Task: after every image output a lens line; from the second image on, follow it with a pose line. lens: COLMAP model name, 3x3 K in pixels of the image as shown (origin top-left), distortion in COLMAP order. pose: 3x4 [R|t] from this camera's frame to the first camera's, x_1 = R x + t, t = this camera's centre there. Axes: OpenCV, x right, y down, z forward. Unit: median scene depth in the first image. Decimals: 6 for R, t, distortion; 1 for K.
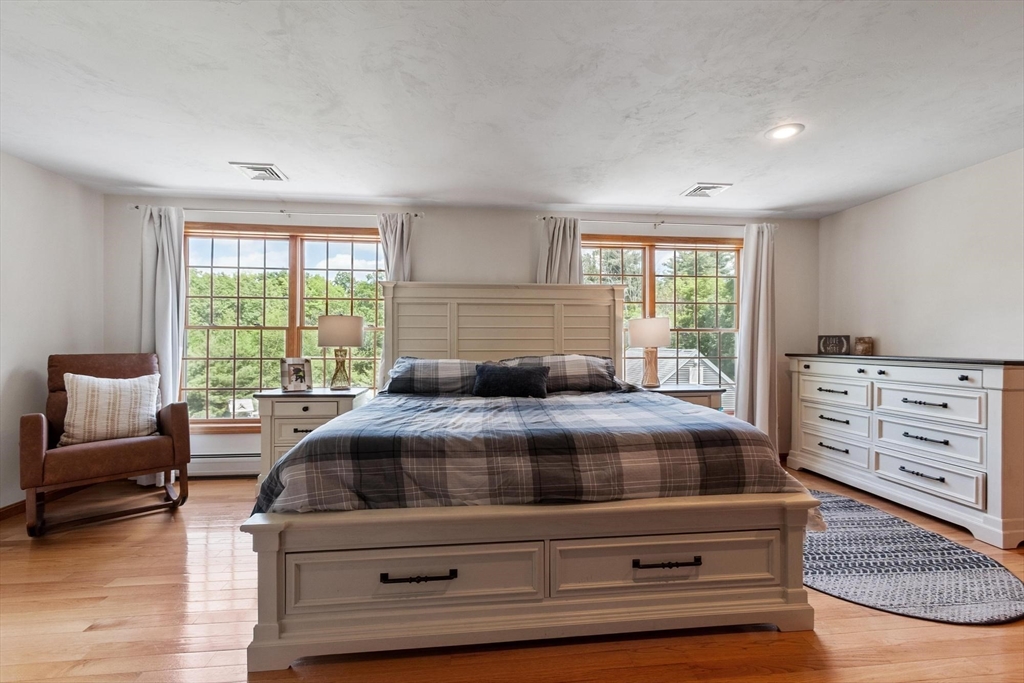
lens RADIAL K [[463.8, 0, 504.7], [0, 463.8, 339.6], [0, 0, 1]] dist [0.002326, -0.000106]
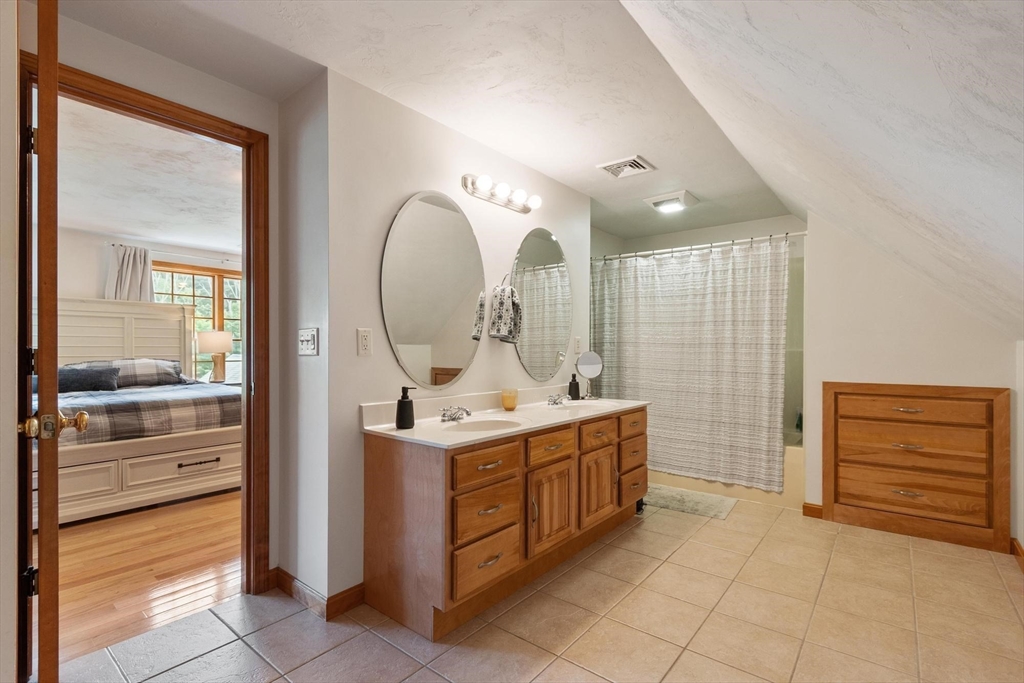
lens RADIAL K [[481.6, 0, 517.6], [0, 481.6, 352.2], [0, 0, 1]] dist [0.011963, -0.001192]
pose [[0.703849, -0.003389, 0.710341, -0.085810], [-0.007196, 0.999903, 0.011901, -0.011066], [-0.710313, -0.013488, 0.703757, -0.762603]]
